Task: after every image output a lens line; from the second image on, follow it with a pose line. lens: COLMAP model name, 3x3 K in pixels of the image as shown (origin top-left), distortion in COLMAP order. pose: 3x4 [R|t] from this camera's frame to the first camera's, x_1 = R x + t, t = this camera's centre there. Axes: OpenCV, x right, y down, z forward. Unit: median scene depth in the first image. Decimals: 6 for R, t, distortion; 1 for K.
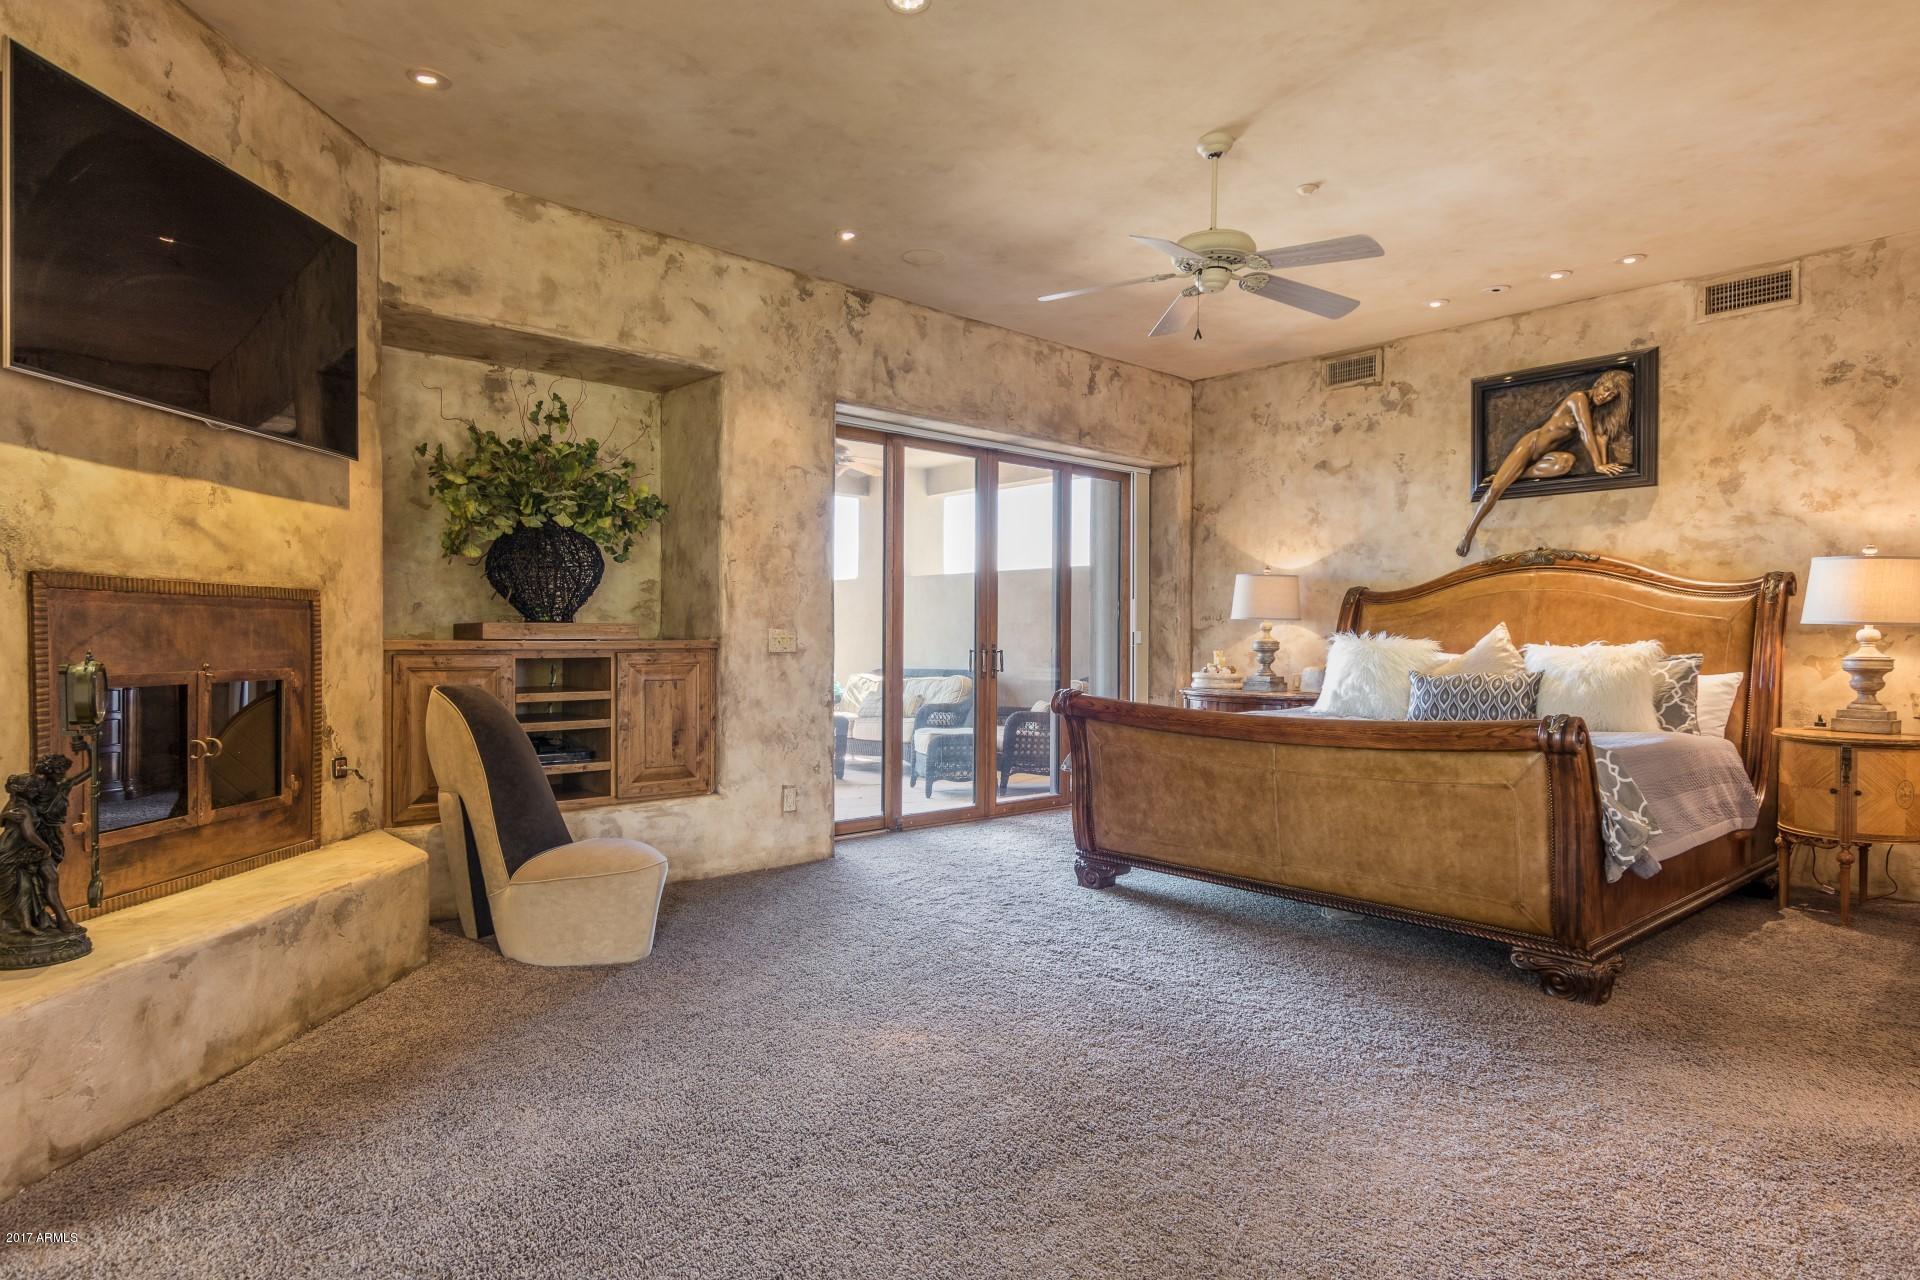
lens RADIAL K [[1091.8, 0, 960.0], [0, 1091.8, 640.0], [0, 0, 1]] dist [0.002087, 0.001477]
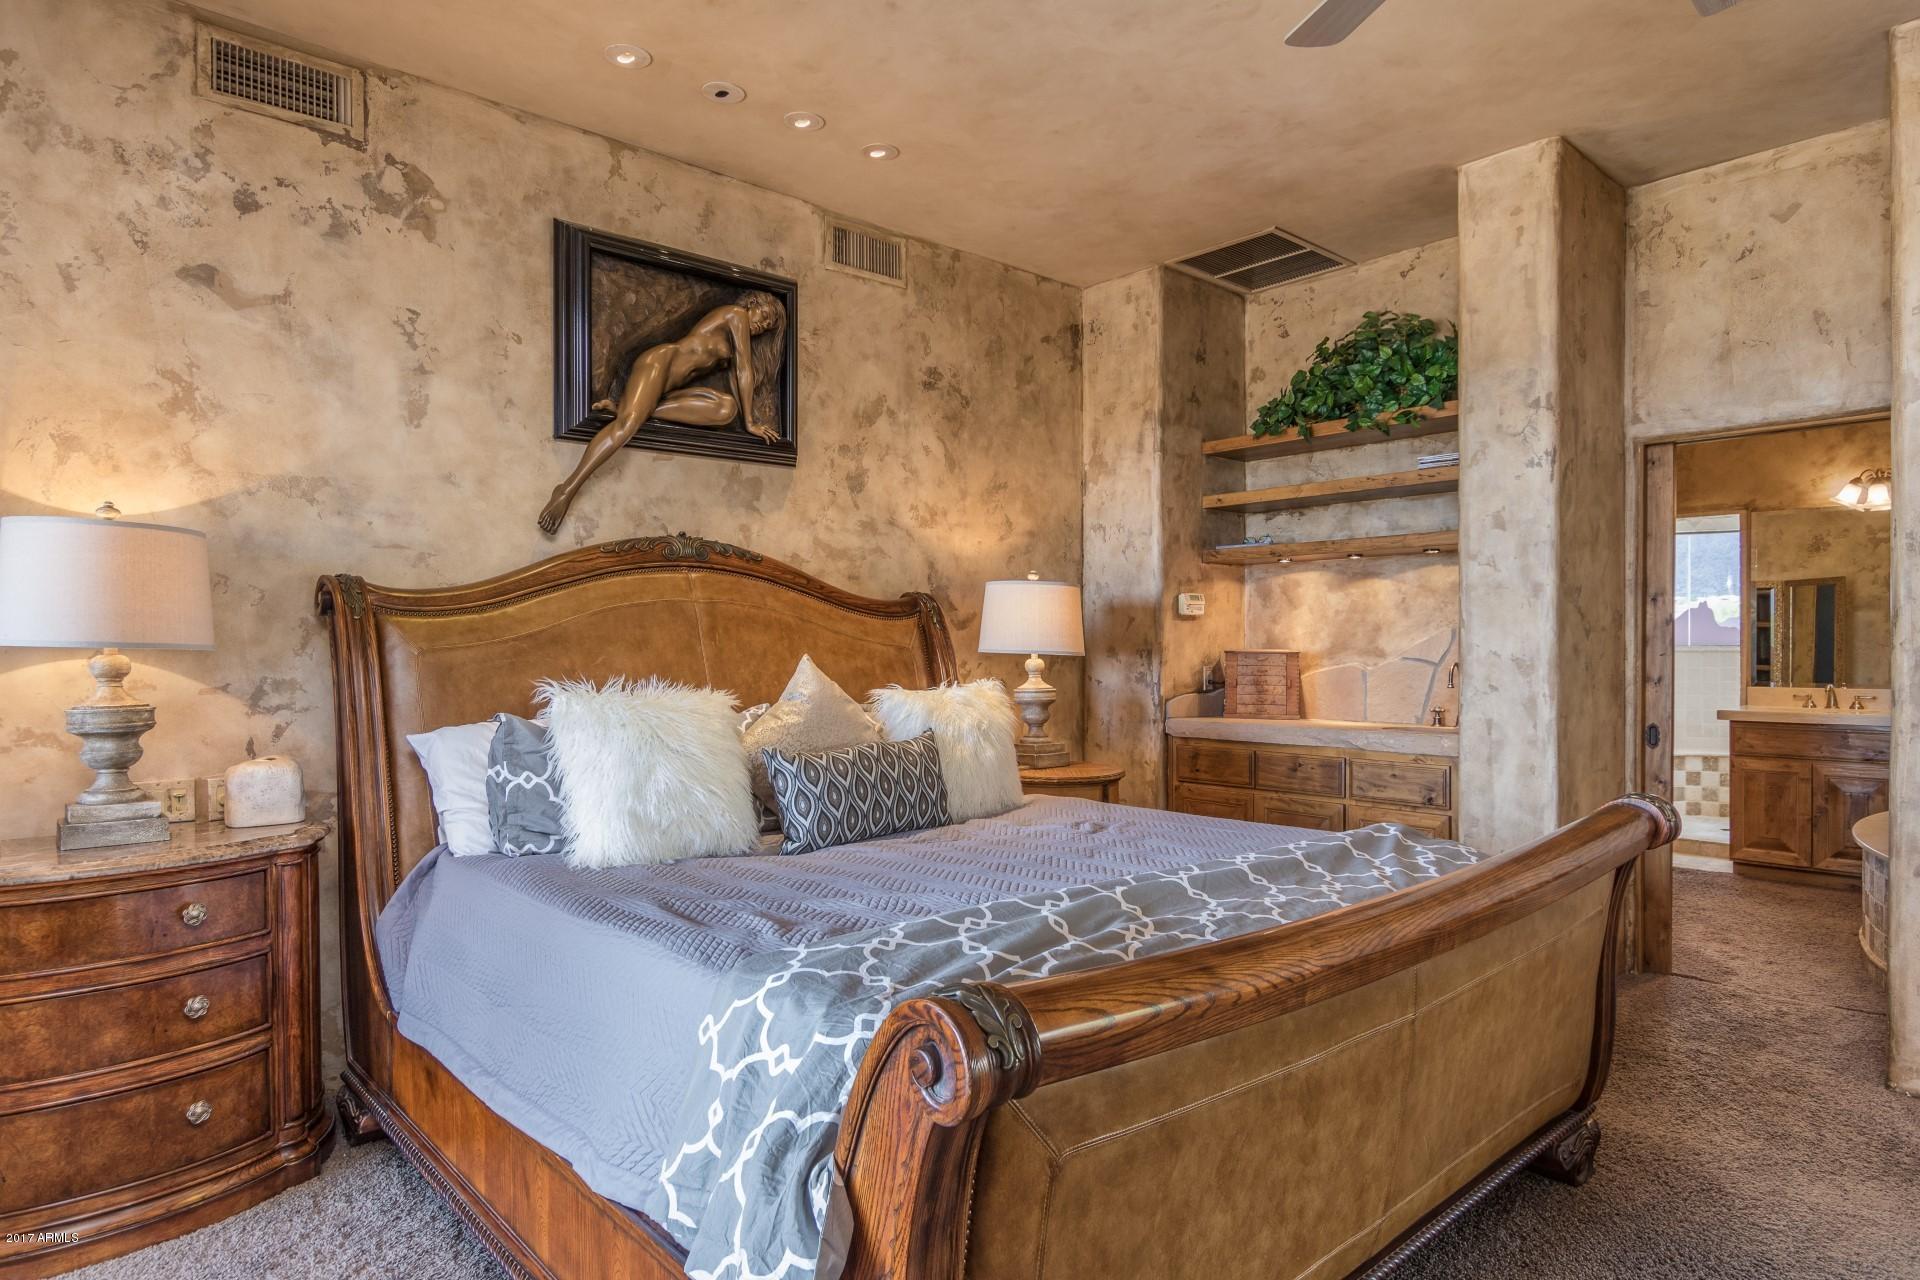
lens RADIAL K [[1104.4, 0, 960.0], [0, 1104.4, 640.0], [0, 0, 1]] dist [0.025068, -0.020906]
pose [[-0.004051, -0.002962, 0.999987, -0.112546], [0.009387, 0.999951, 0.003000, -0.023887], [-0.999948, 0.009399, -0.004023, 0.864587]]
